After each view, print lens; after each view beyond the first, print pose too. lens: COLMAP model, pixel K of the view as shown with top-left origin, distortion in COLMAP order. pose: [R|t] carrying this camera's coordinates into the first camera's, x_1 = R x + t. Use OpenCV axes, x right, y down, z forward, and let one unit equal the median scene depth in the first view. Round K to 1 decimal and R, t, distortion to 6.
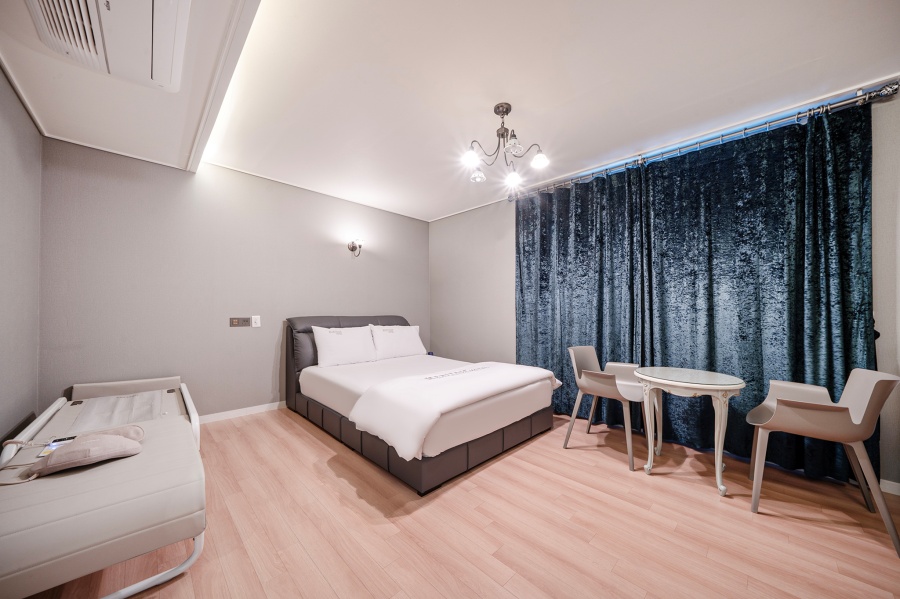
lens RADIAL K [[312.8, 0, 449.6], [0, 312.8, 305.0], [0, 0, 1]] dist [-0.000046, -0.000024]
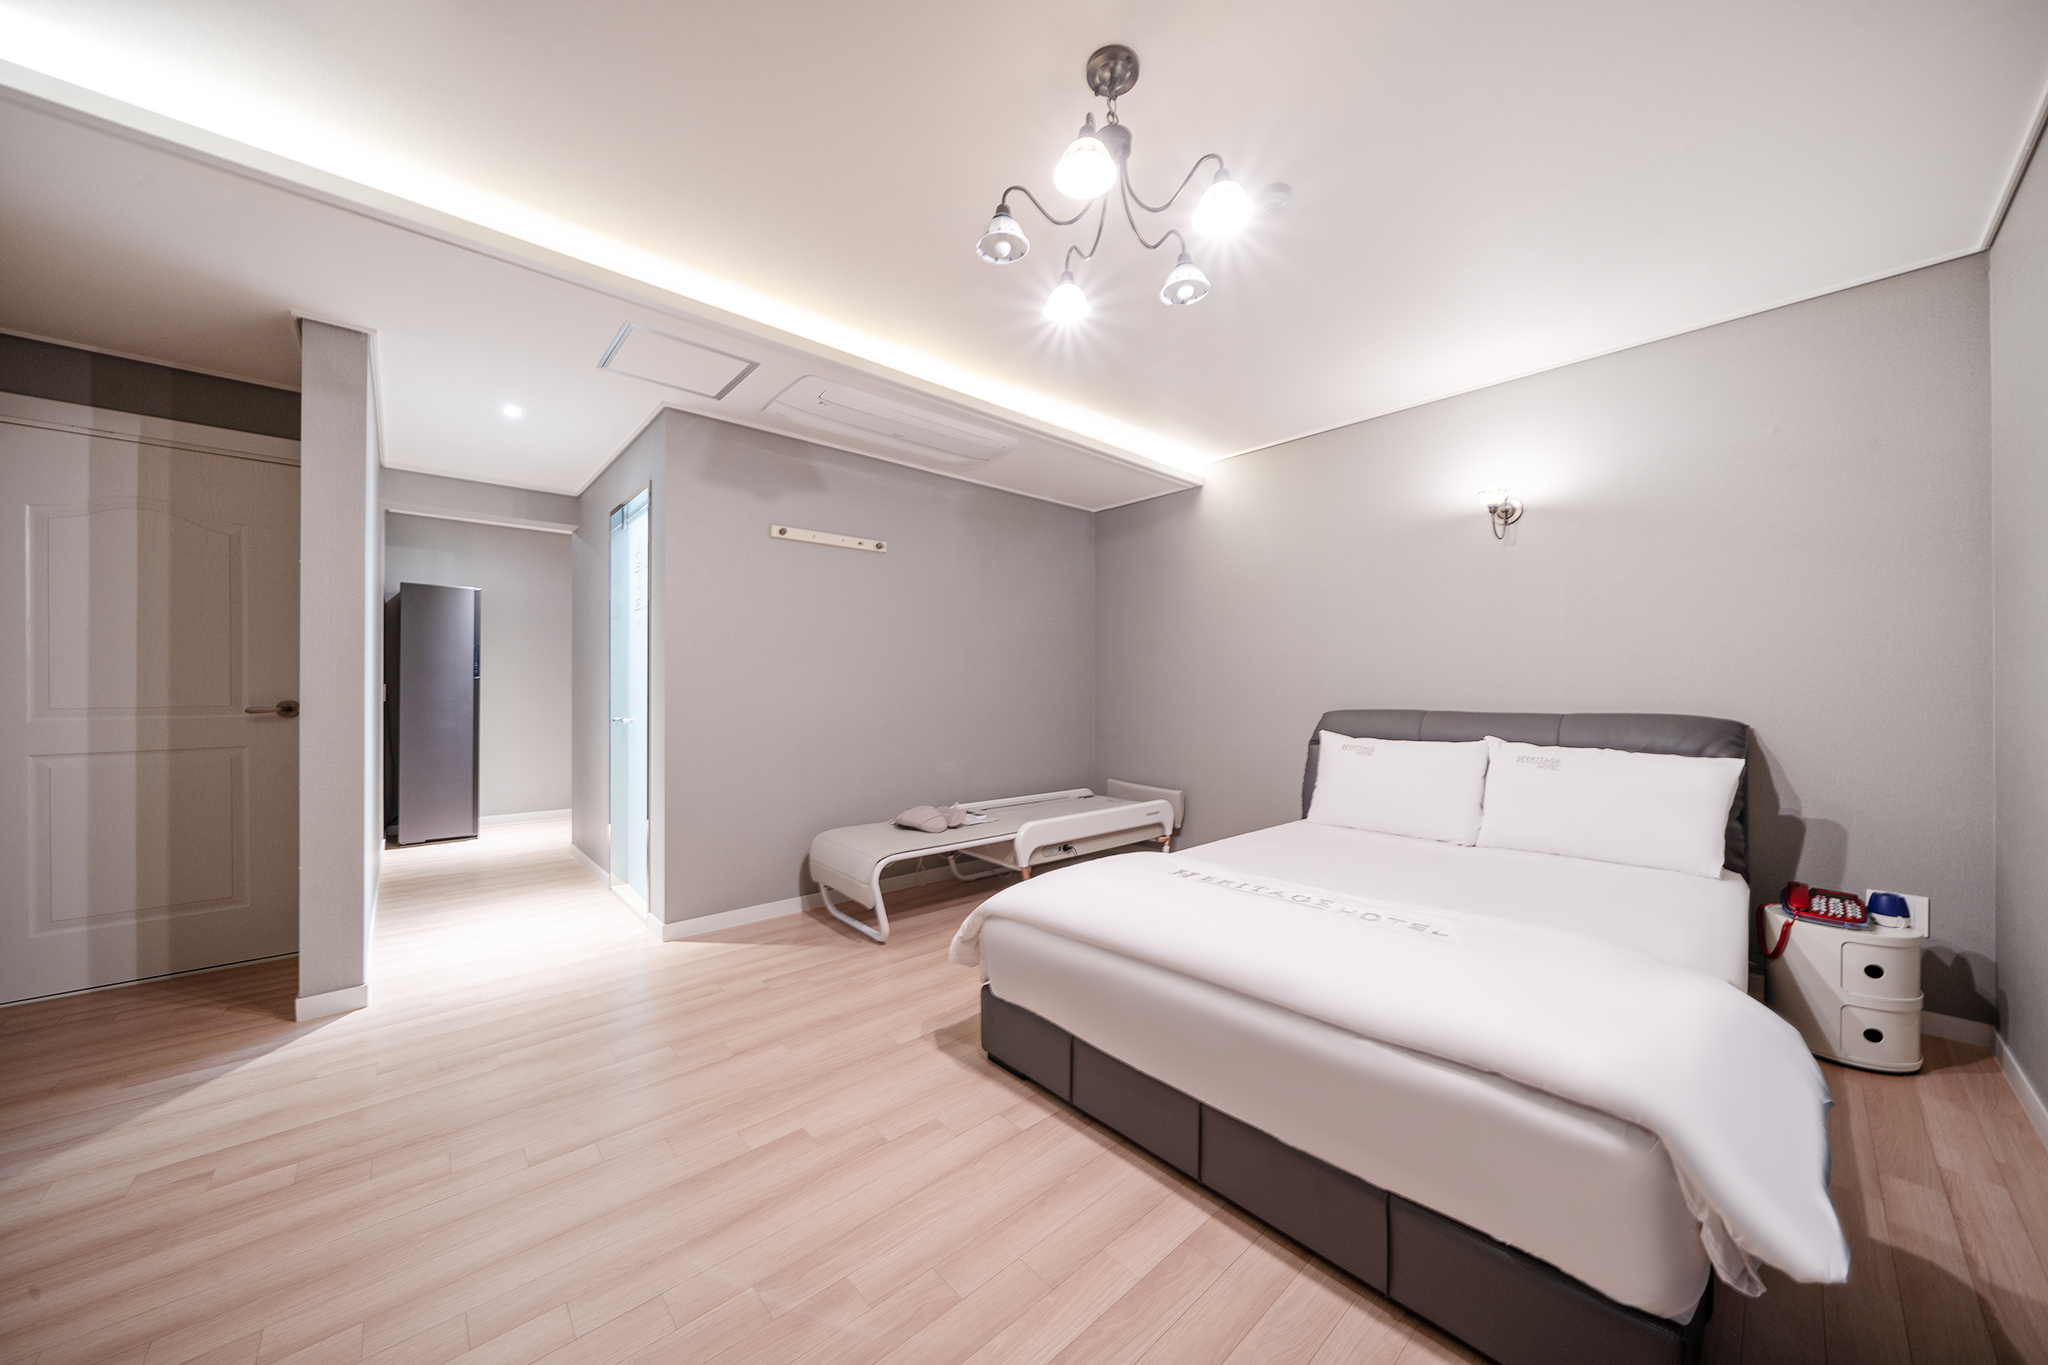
lens RADIAL K [[693.6, 0, 1024.0], [0, 693.6, 682.5], [0, 0, 1]] dist [-0.000492, -0.000060]
pose [[-0.032815, -0.017794, -0.999303, 1.054580], [0.016354, 0.999698, -0.018338, 0.018205], [0.999328, -0.016944, -0.032514, 1.105148]]
